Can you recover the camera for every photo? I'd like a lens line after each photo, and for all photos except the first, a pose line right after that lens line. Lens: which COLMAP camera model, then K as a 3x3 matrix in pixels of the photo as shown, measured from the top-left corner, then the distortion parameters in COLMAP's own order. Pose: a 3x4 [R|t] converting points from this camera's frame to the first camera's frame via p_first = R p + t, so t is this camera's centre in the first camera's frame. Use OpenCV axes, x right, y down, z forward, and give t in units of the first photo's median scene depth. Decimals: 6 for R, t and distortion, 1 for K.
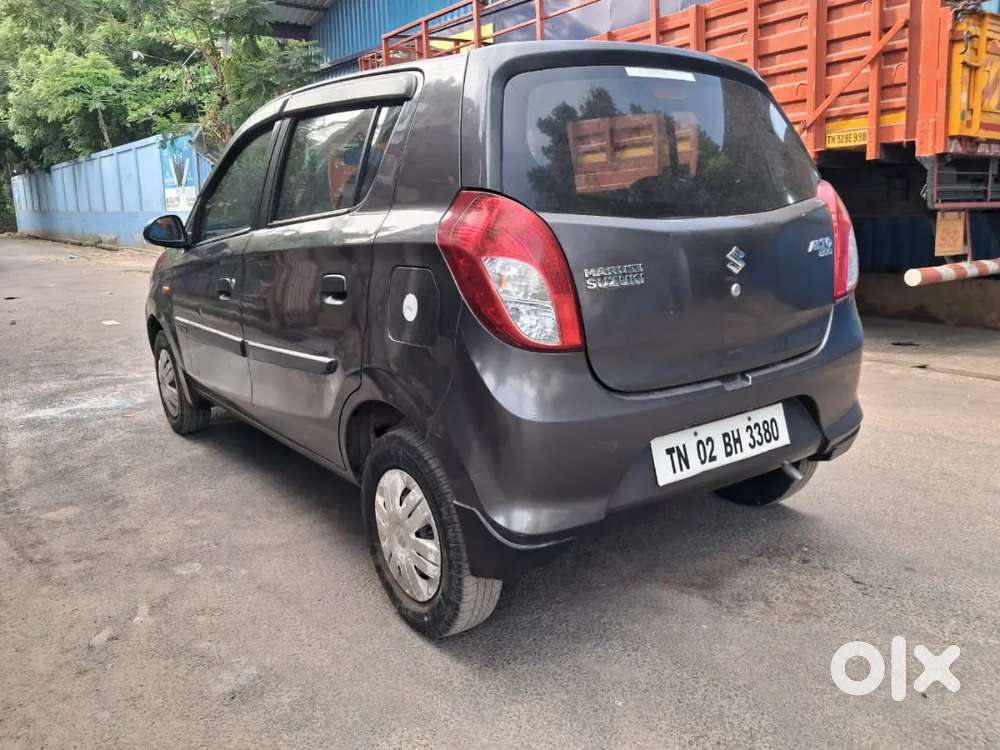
lens RADIAL K [[775.5, 0, 512.6], [0, 775.5, 357.9], [0, 0, 1]] dist [0.035844, -0.040025]
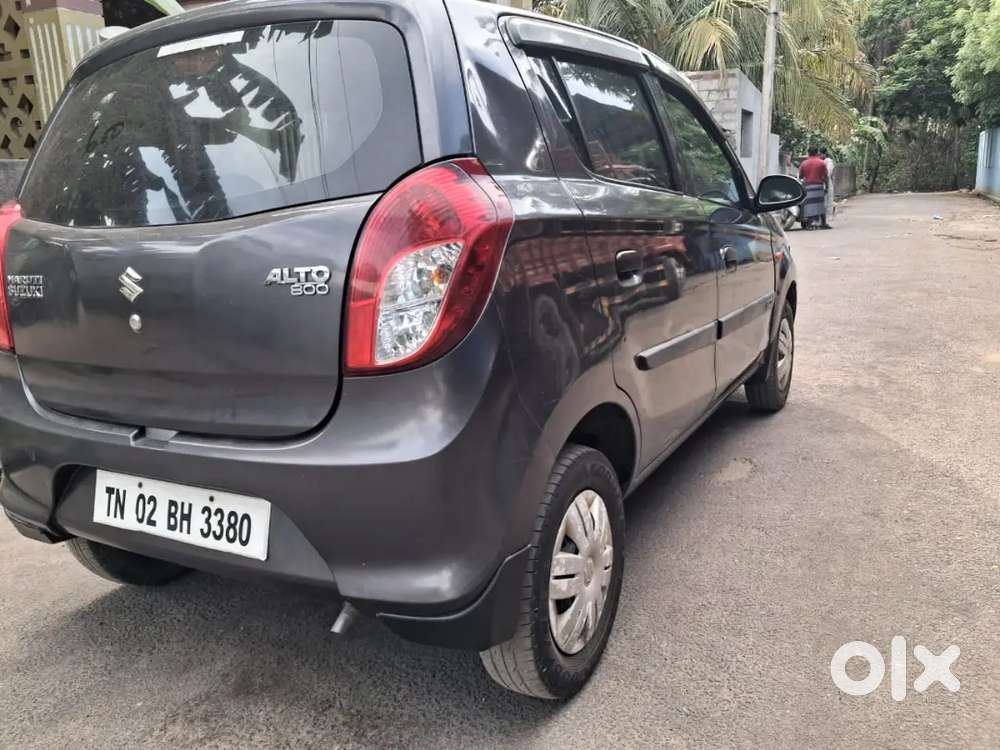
lens RADIAL K [[775.5, 0, 516.4], [0, 775.5, 375.3], [0, 0, 1]] dist [0.035844, -0.040025]
pose [[0.443481, 0.208882, -0.871604, 1.086473], [-0.141130, 0.976607, 0.162237, -0.203330], [0.885103, 0.051060, 0.462586, 0.936576]]
